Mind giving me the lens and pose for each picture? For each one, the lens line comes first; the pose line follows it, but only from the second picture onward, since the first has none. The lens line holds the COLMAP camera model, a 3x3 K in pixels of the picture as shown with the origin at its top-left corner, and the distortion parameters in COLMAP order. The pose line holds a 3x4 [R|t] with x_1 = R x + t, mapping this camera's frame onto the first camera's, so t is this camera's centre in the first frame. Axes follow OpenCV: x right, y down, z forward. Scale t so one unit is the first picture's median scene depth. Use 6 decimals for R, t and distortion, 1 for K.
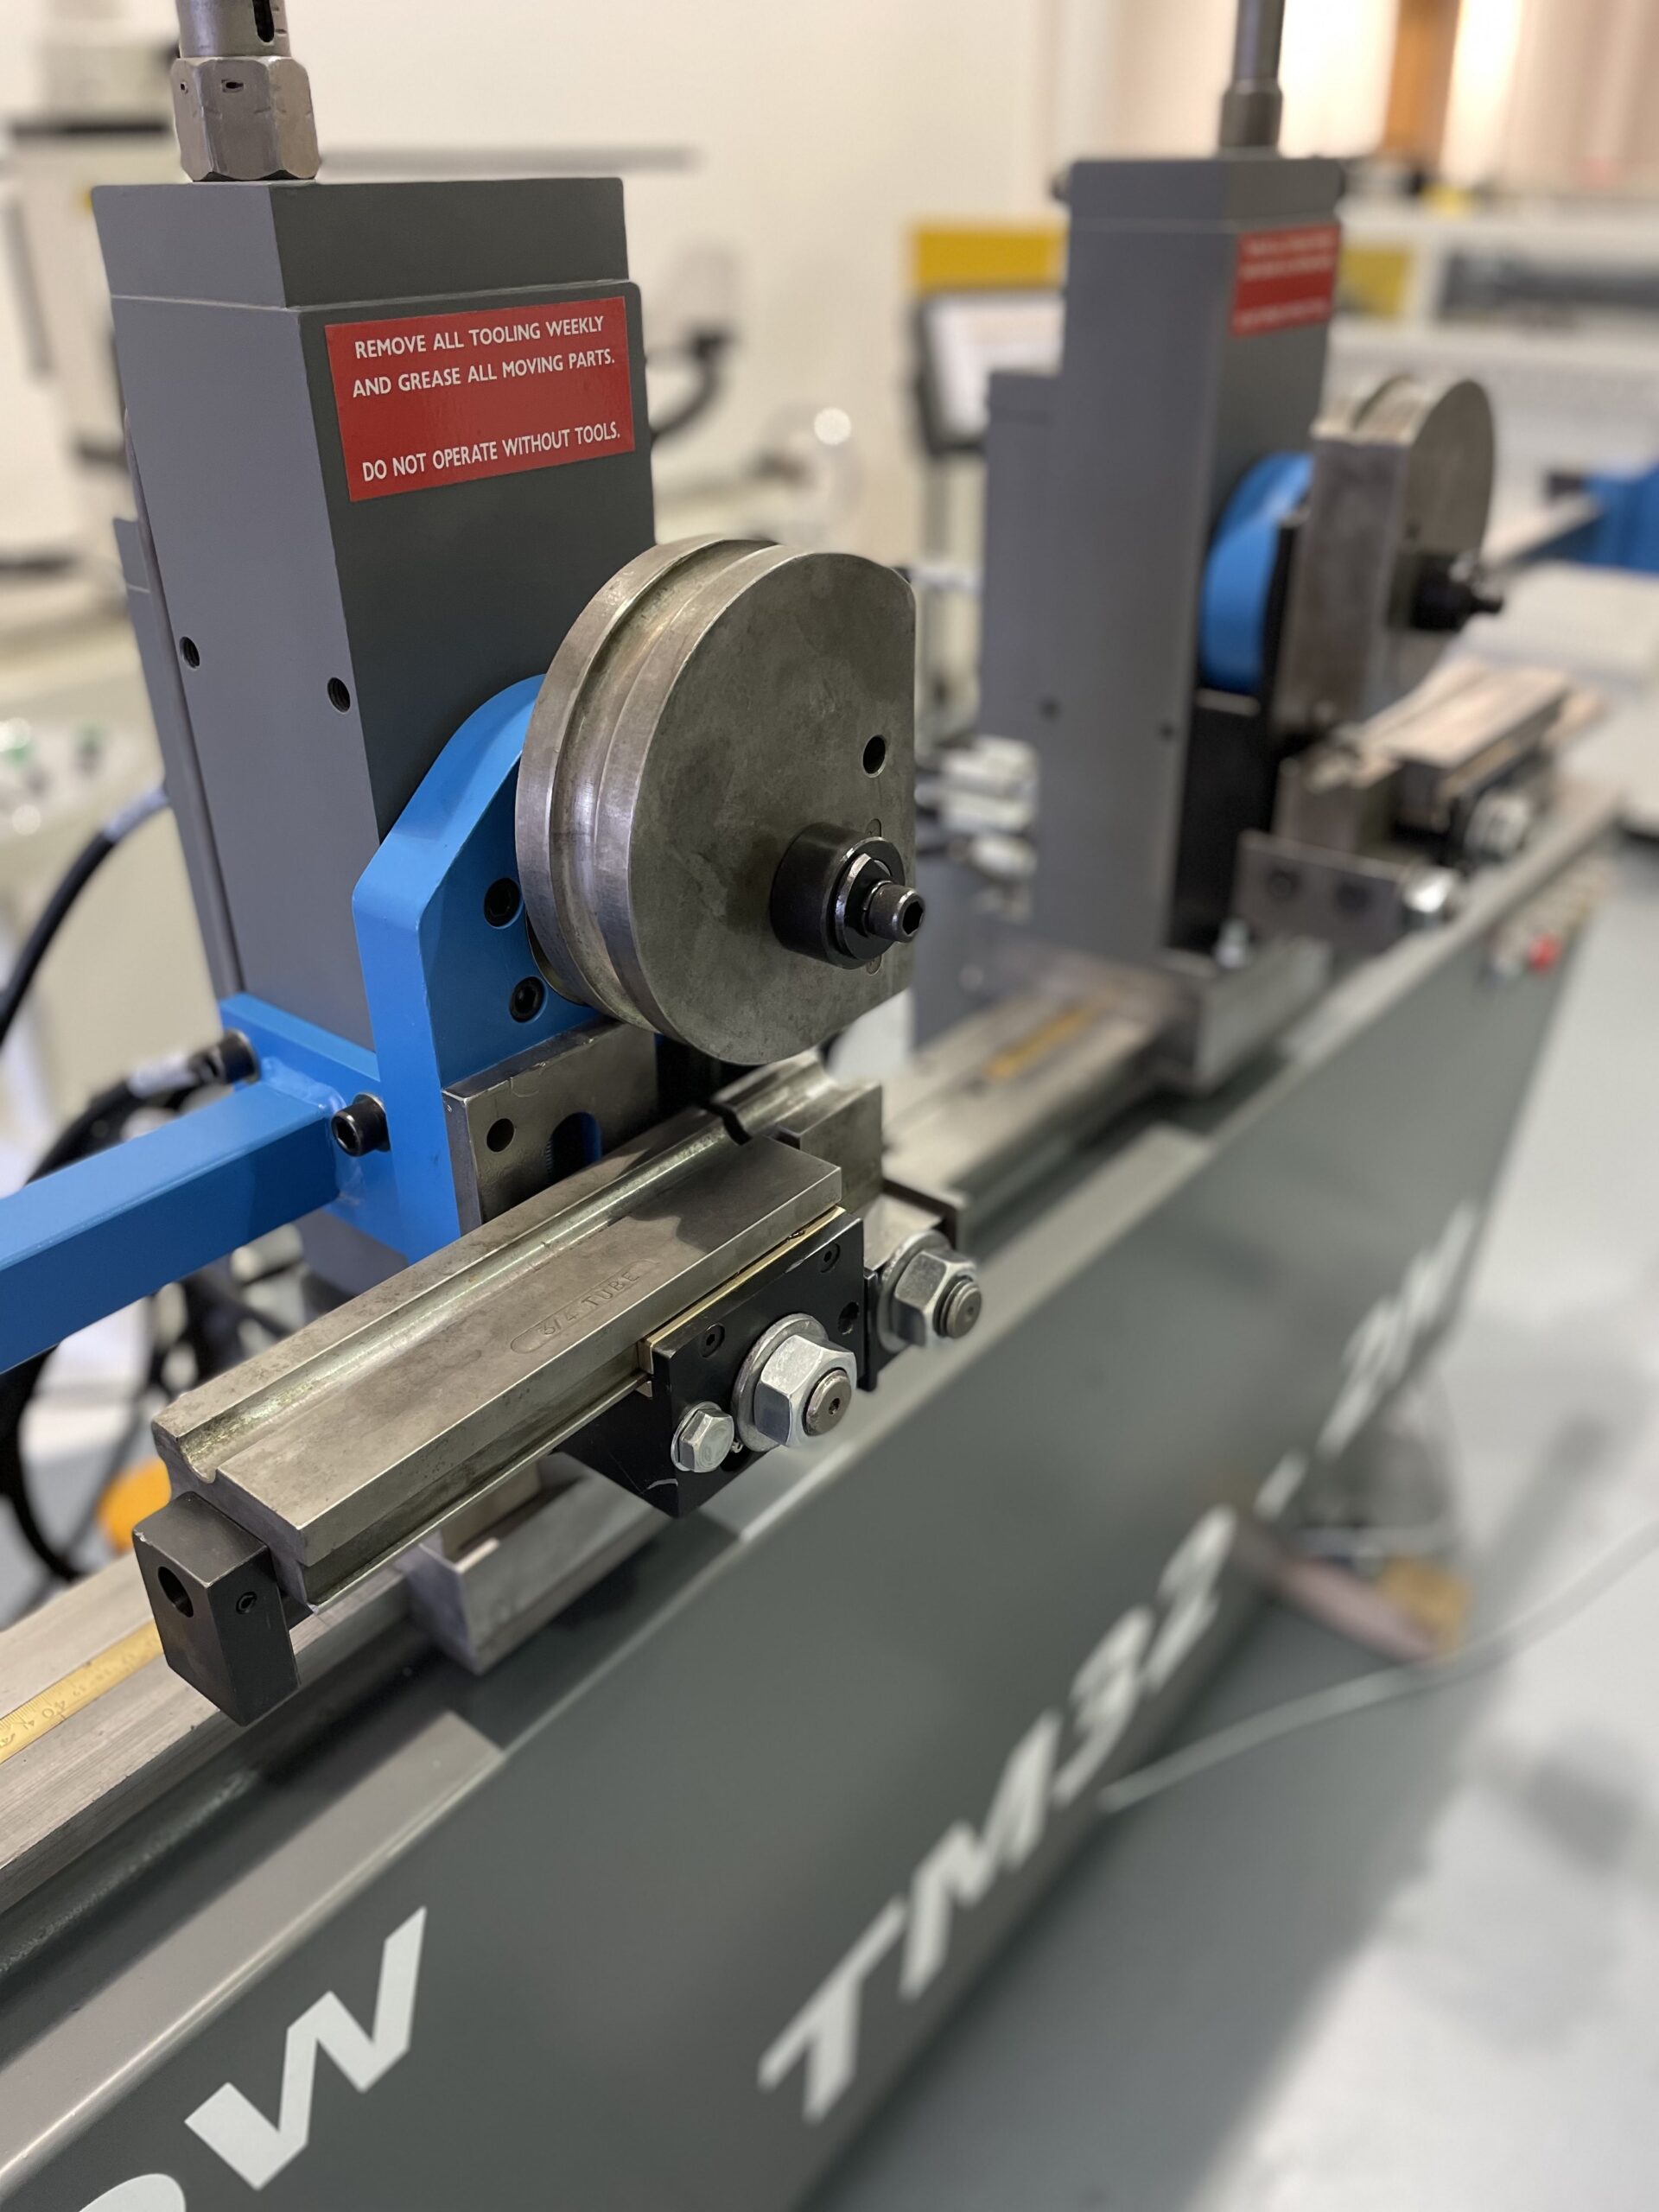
lens RADIAL K [[1662.2, 0, 835.4], [0, 1662.2, 1110.7], [0, 0, 1]] dist [0.084938, -0.100812]
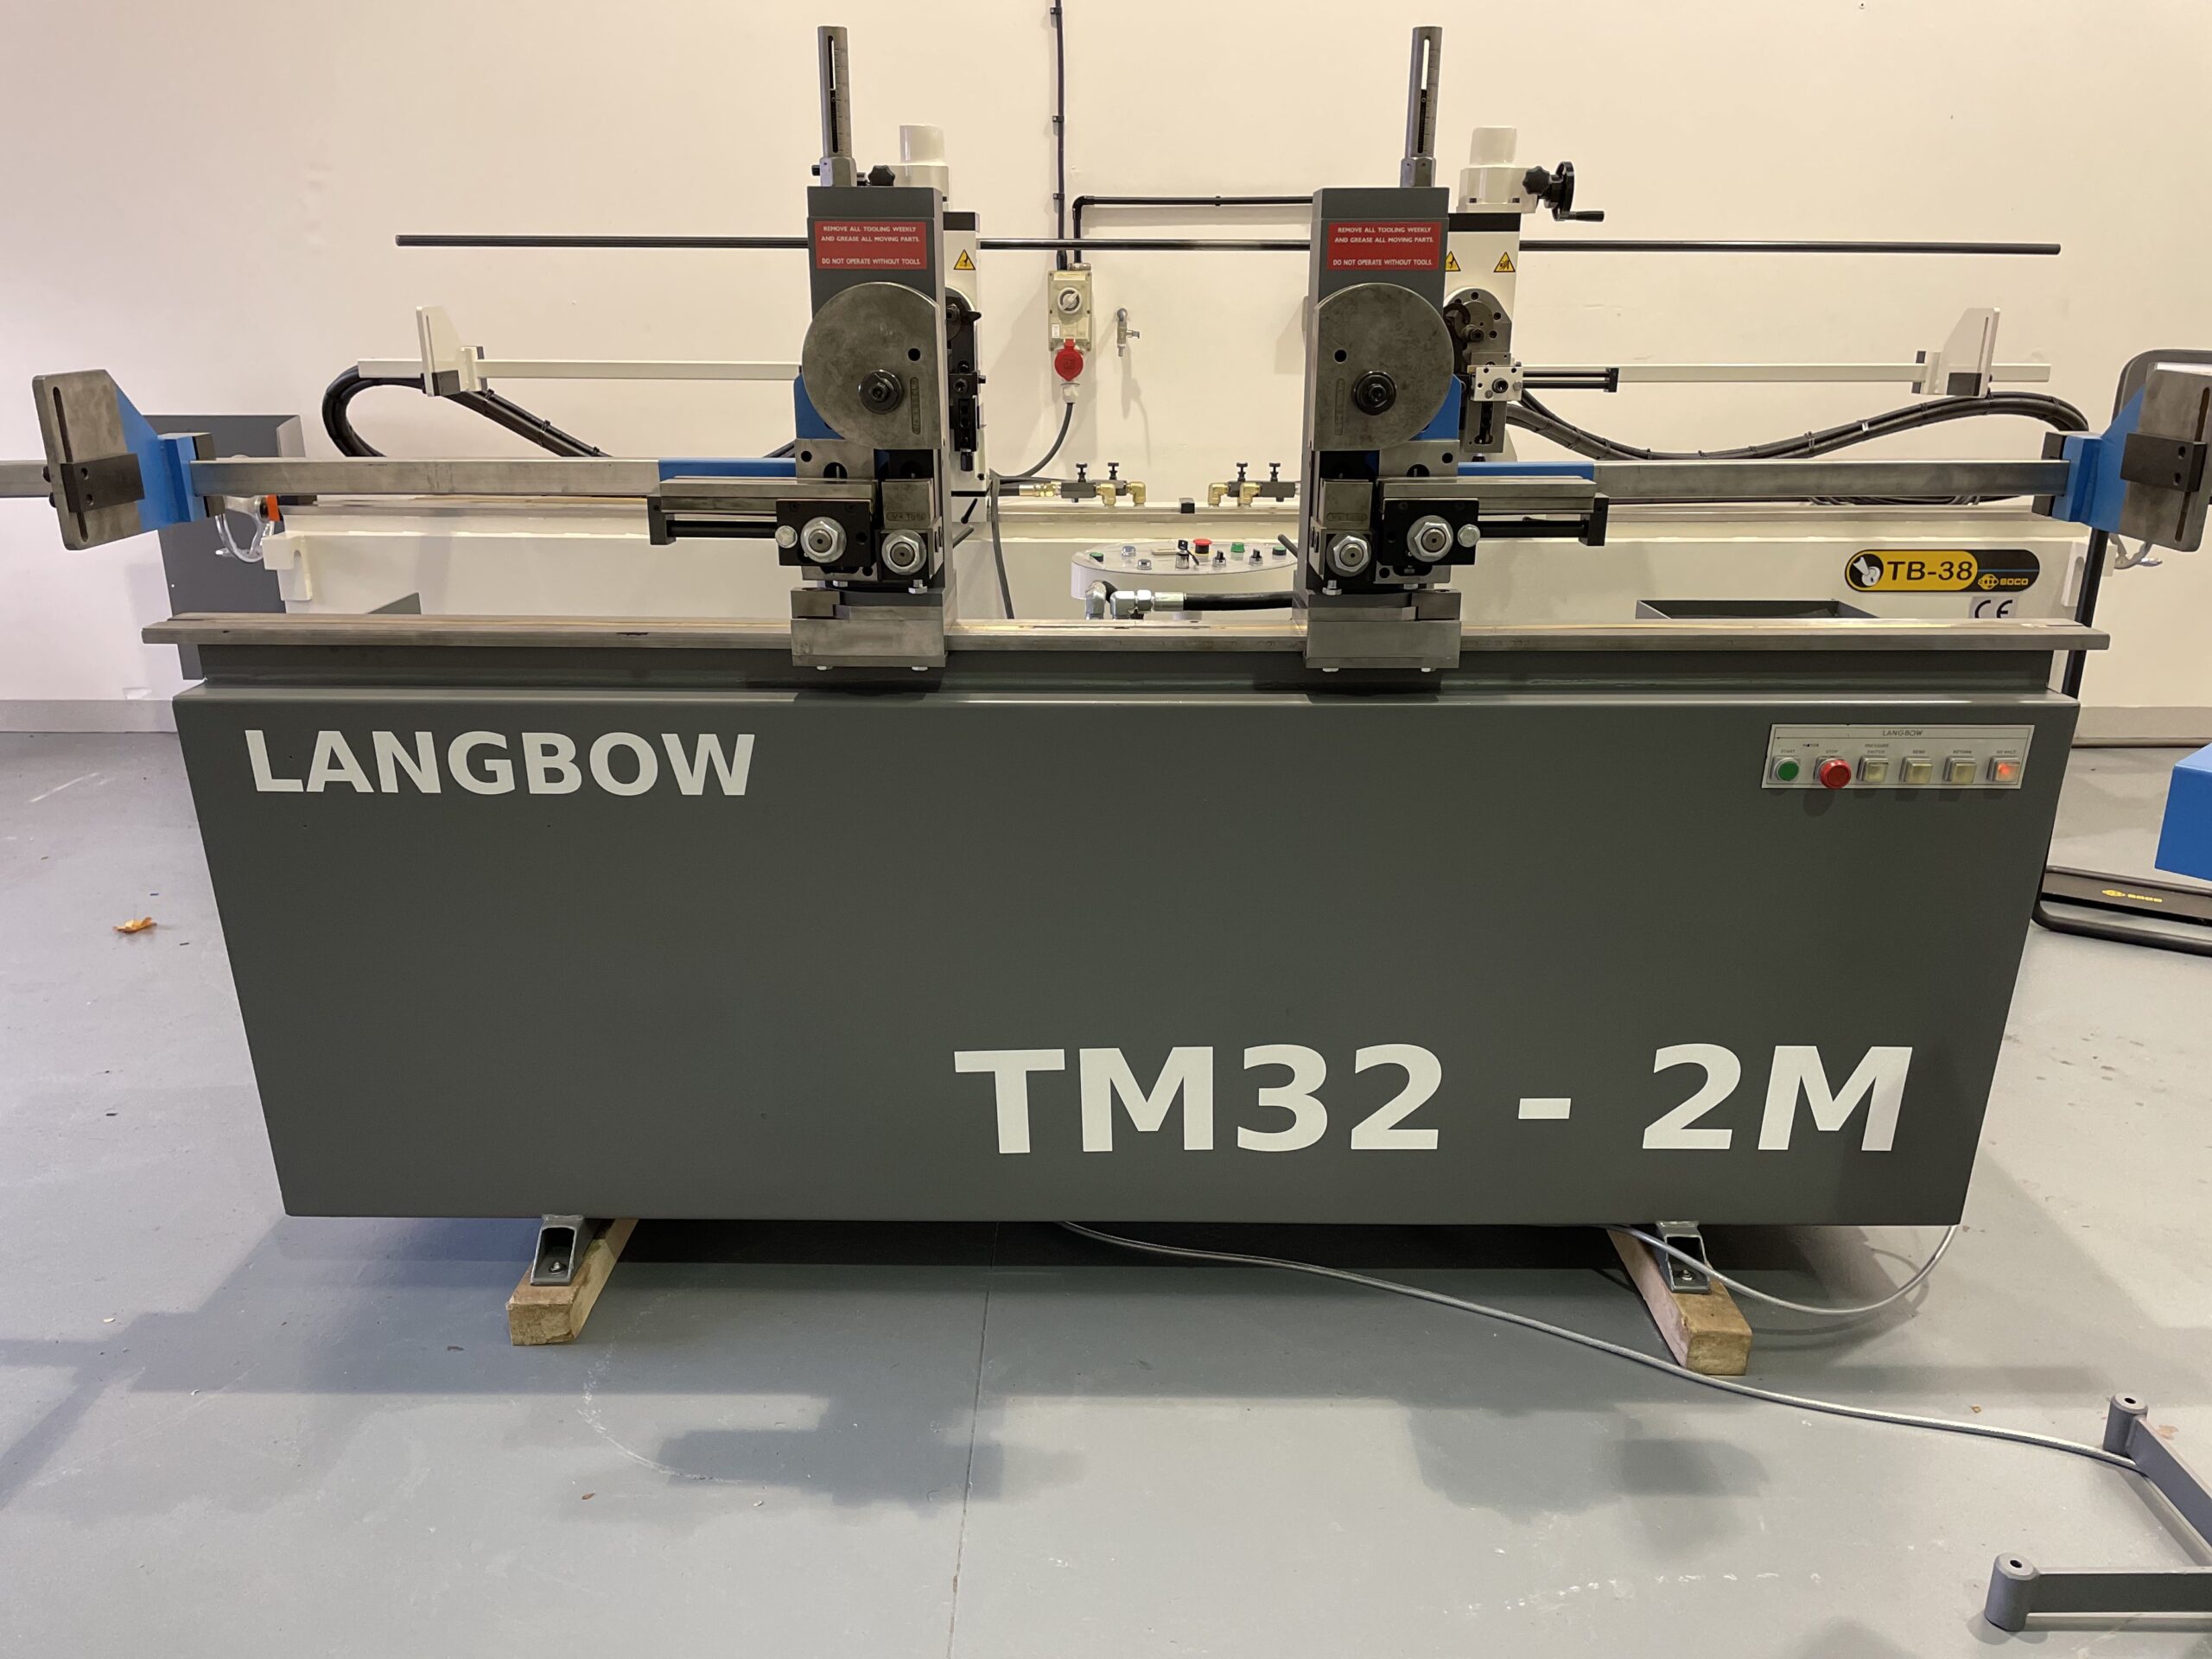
lens RADIAL K [[1662.2, 0, 1102.7], [0, 1662.2, 818.4], [0, 0, 1]] dist [0.084938, -0.100812]
pose [[0.616916, 0.250273, -0.746175, 2.971470], [-0.394347, 0.918788, -0.017866, 0.530883], [0.681106, 0.305274, 0.665510, -0.608814]]
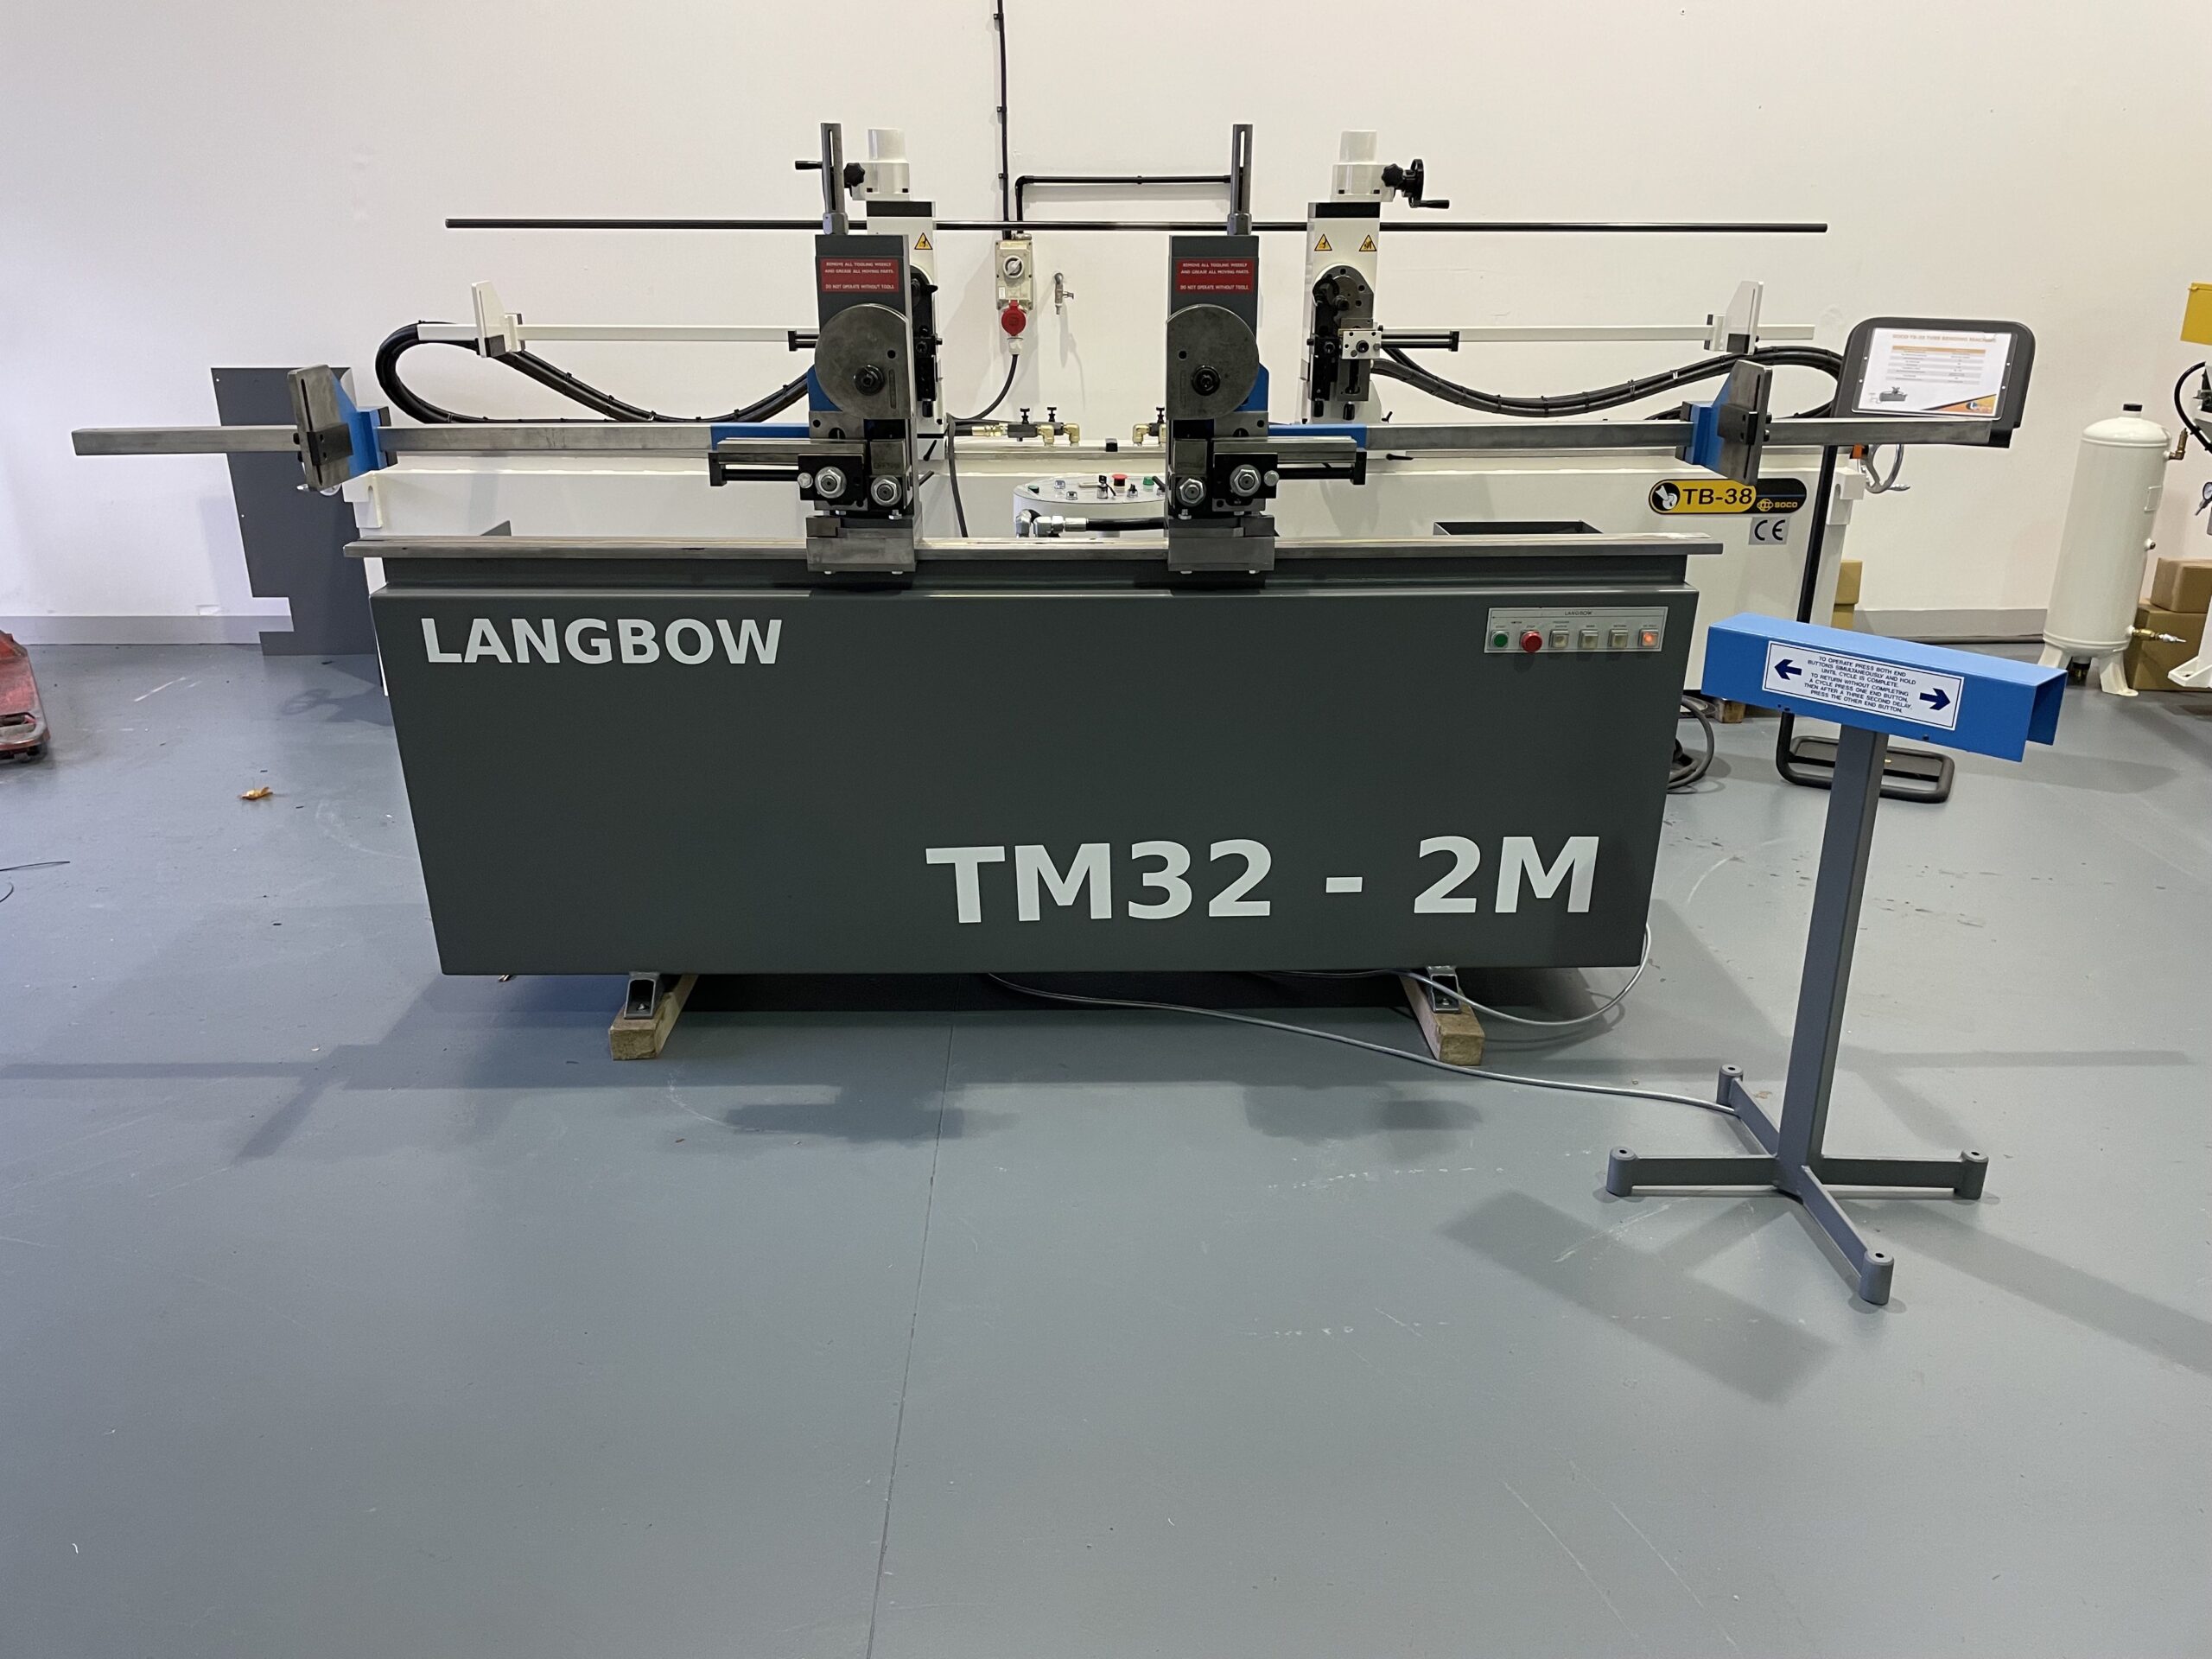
lens RADIAL K [[1662.2, 0, 1105.7], [0, 1662.2, 817.1], [0, 0, 1]] dist [0.084938, -0.100812]
pose [[0.635955, 0.275983, -0.720690, 4.299357], [-0.385956, 0.922430, 0.012661, 0.710350], [0.668281, 0.270103, 0.693141, -1.524388]]
